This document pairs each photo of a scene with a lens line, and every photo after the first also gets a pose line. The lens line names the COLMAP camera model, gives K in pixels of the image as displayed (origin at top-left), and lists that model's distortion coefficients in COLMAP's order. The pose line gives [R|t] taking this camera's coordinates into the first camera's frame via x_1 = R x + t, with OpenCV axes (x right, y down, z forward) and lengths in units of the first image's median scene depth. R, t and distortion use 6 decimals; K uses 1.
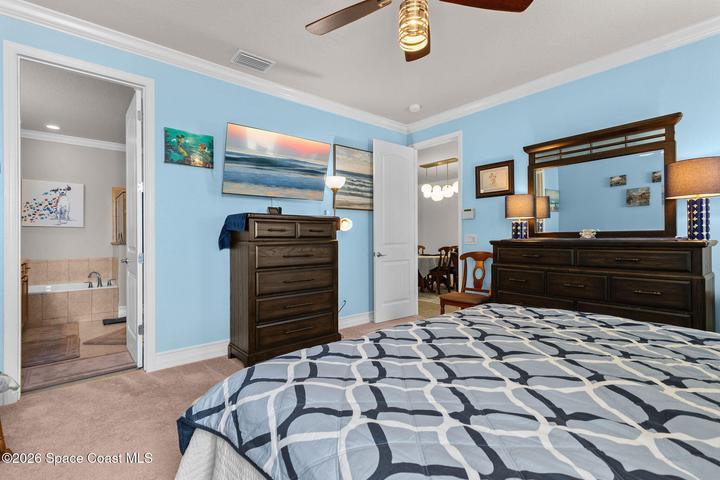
lens RADIAL K [[331.6, 0, 358.3], [0, 331.6, 239.6], [0, 0, 1]] dist [0.000350, 0.000014]
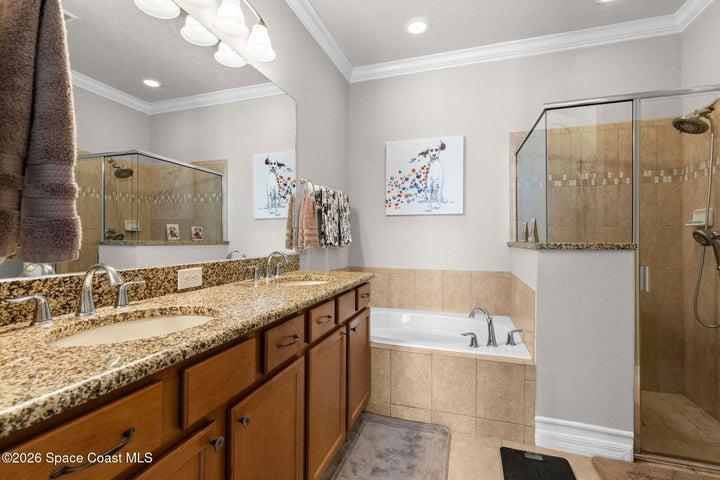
lens RADIAL K [[331.6, 0, 357.6], [0, 331.6, 238.6], [0, 0, 1]] dist [0.000350, 0.000014]
pose [[0.529863, 0.000391, -0.848083, -0.481400], [-0.003123, 0.999994, -0.001490, 0.005443], [0.848078, 0.003438, 0.529861, 0.592785]]
